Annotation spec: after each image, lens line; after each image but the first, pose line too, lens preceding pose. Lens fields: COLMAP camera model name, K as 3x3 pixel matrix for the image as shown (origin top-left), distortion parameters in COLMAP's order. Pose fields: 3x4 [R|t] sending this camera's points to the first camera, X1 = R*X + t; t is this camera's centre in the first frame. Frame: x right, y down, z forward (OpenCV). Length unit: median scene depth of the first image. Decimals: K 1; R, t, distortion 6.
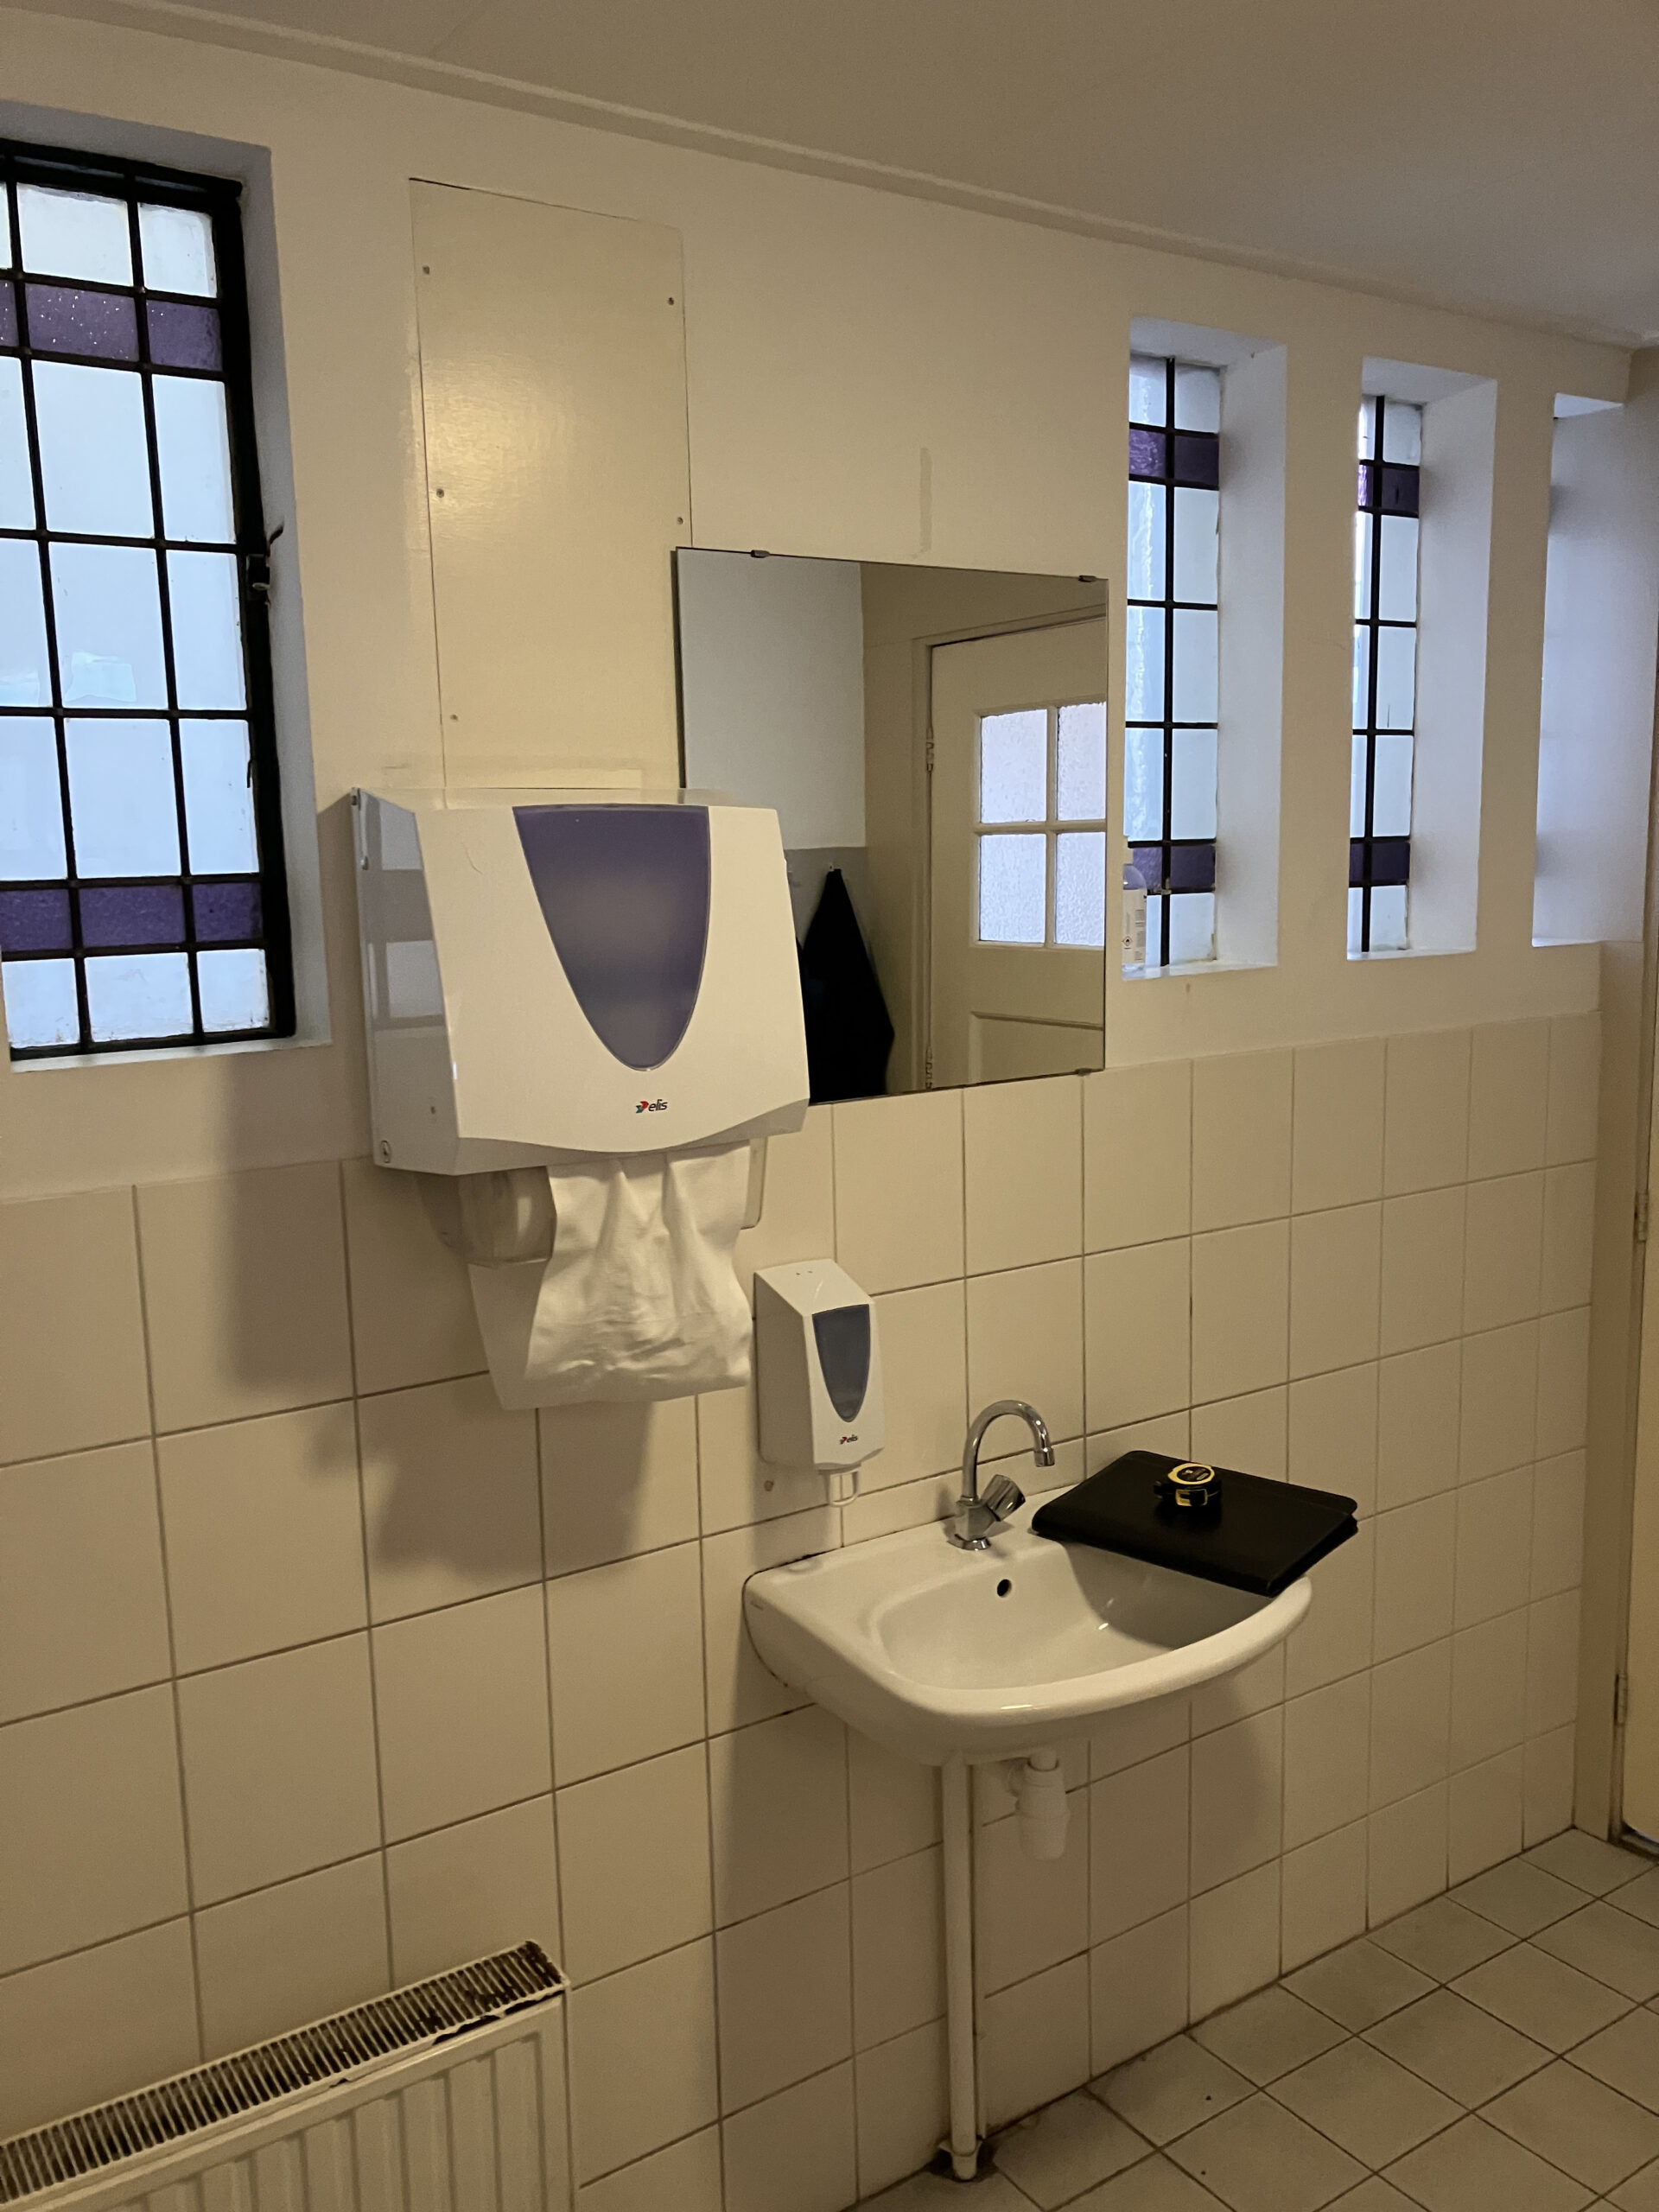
lens RADIAL K [[1827.9, 0, 829.5], [0, 1827.9, 1106.0], [0, 0, 1]] dist [0.026622, -0.002656]
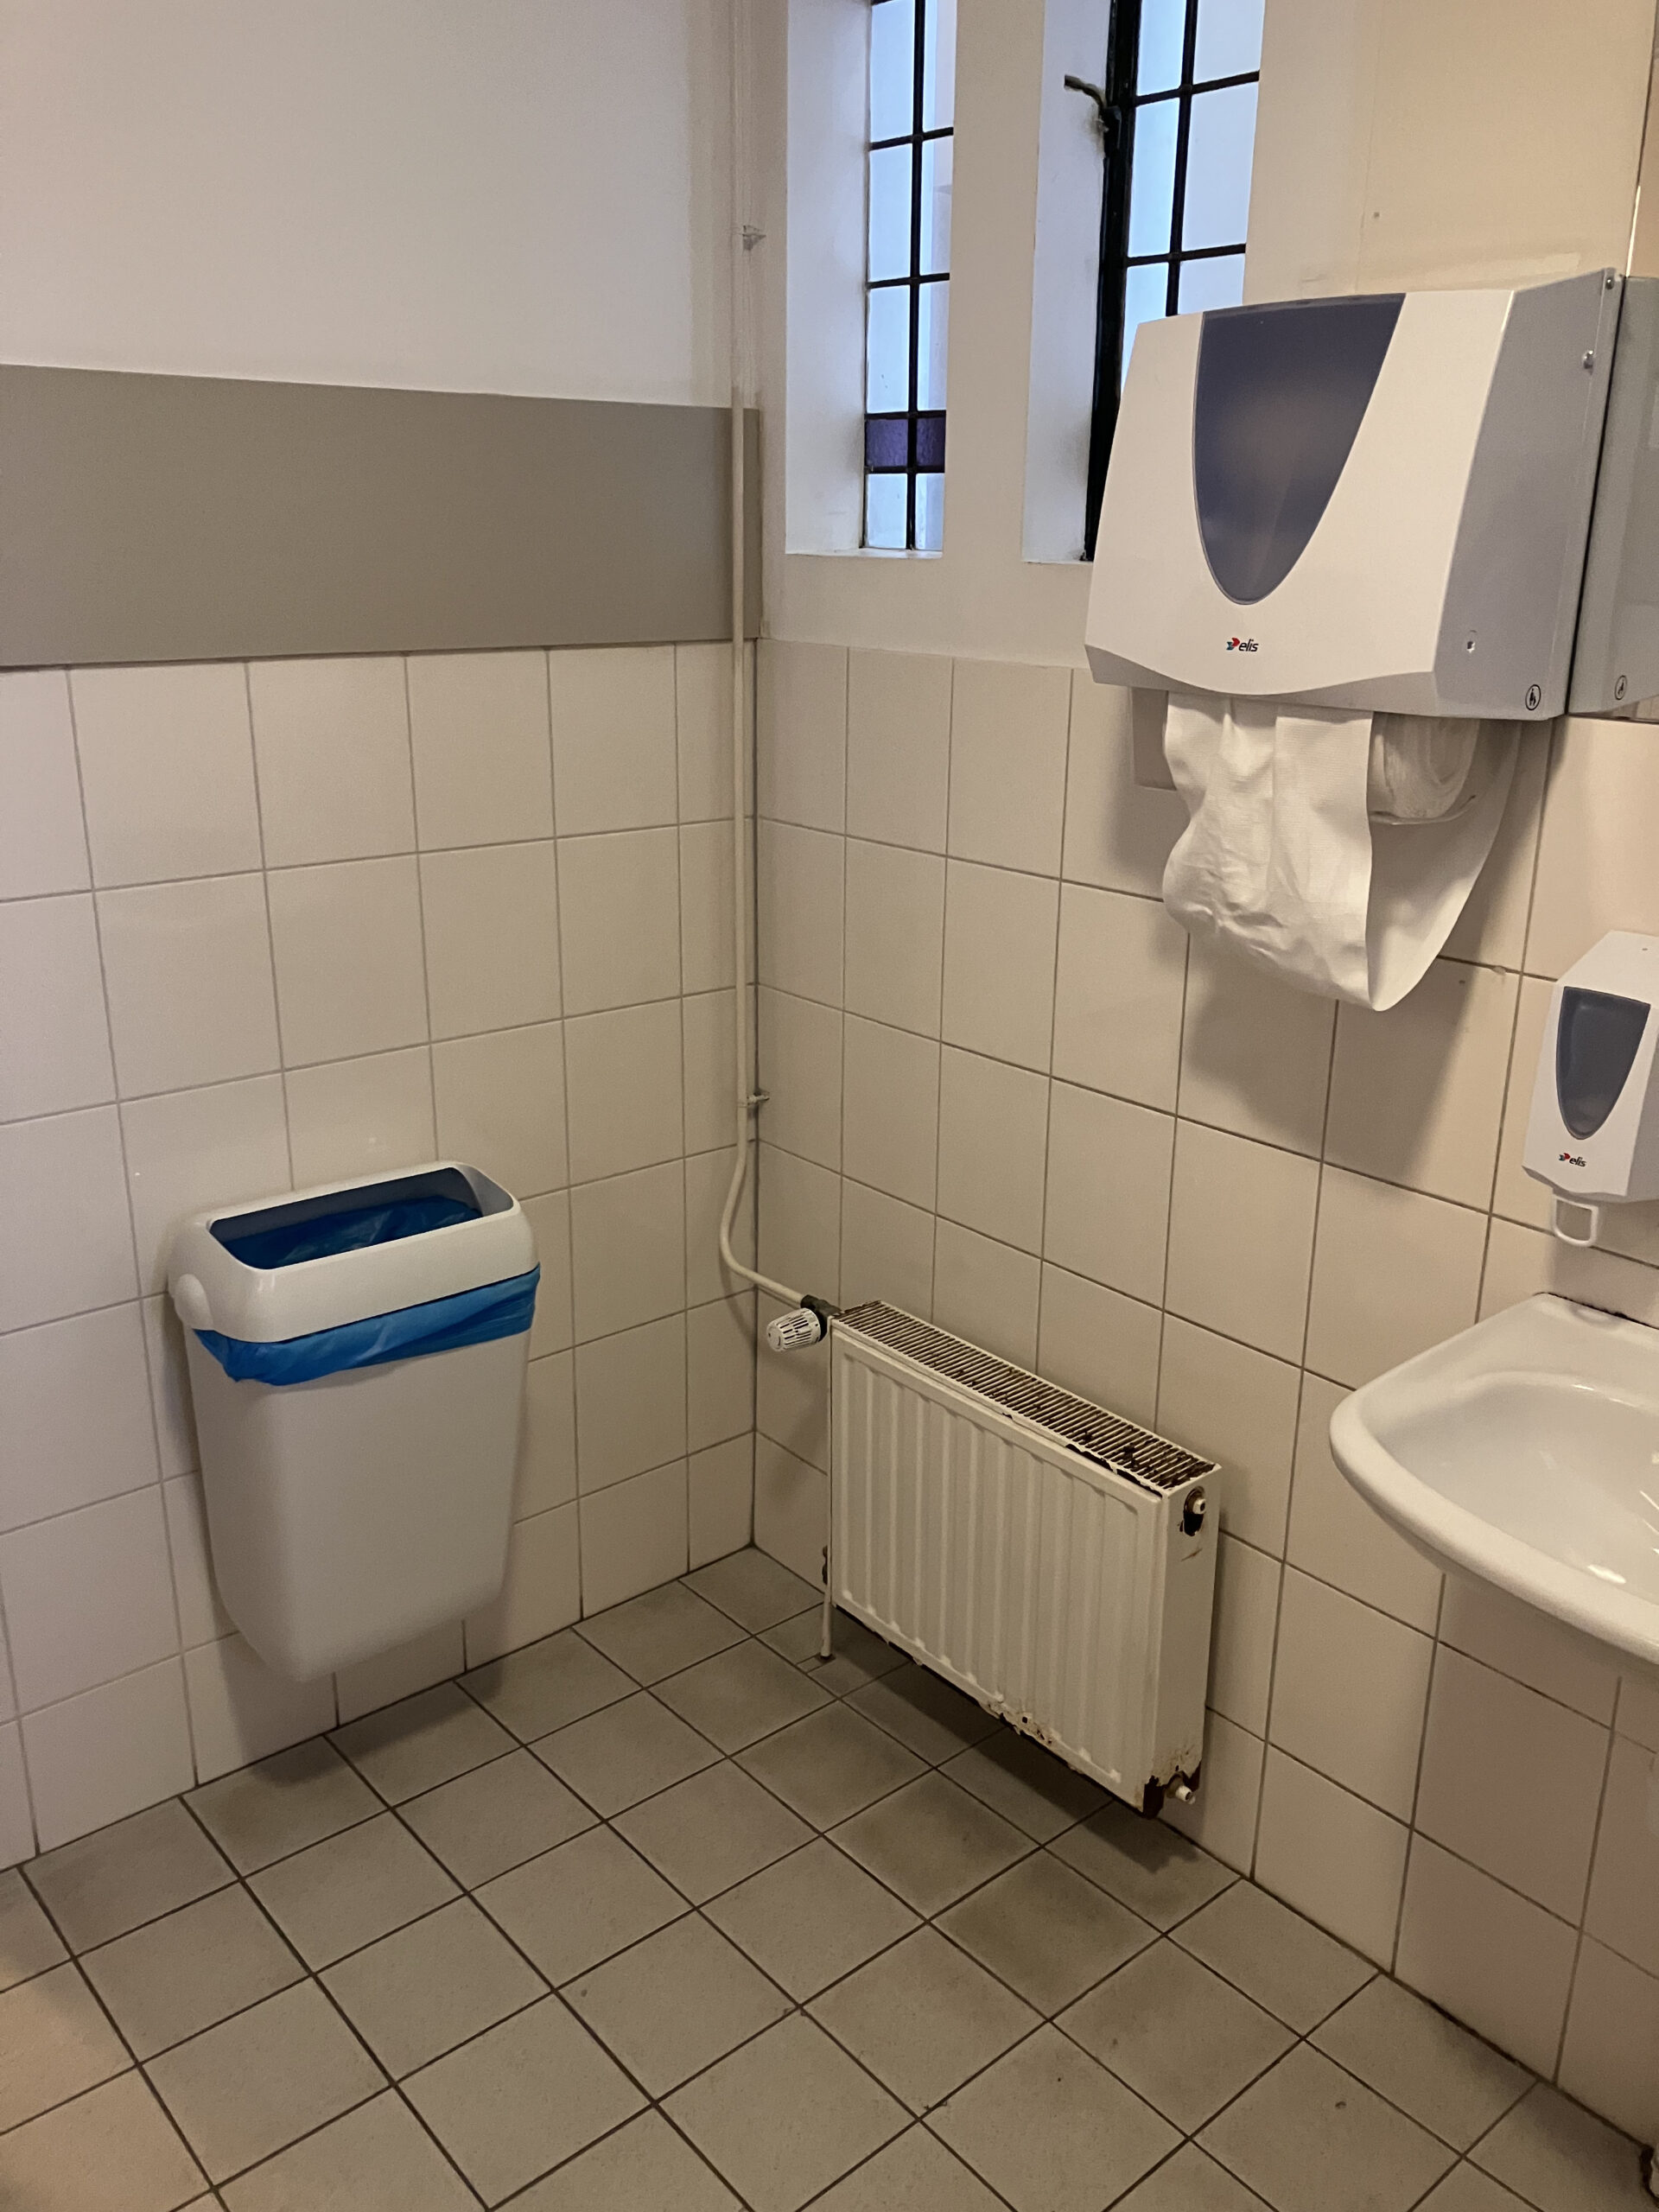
lens RADIAL K [[1827.9, 0, 829.5], [0, 1827.9, 1106.0], [0, 0, 1]] dist [0.026622, -0.002656]
pose [[0.103476, 0.334949, -0.936537, 0.800981], [-0.150267, 0.936049, 0.318171, -0.043967], [0.983215, 0.107808, 0.147191, 0.663655]]
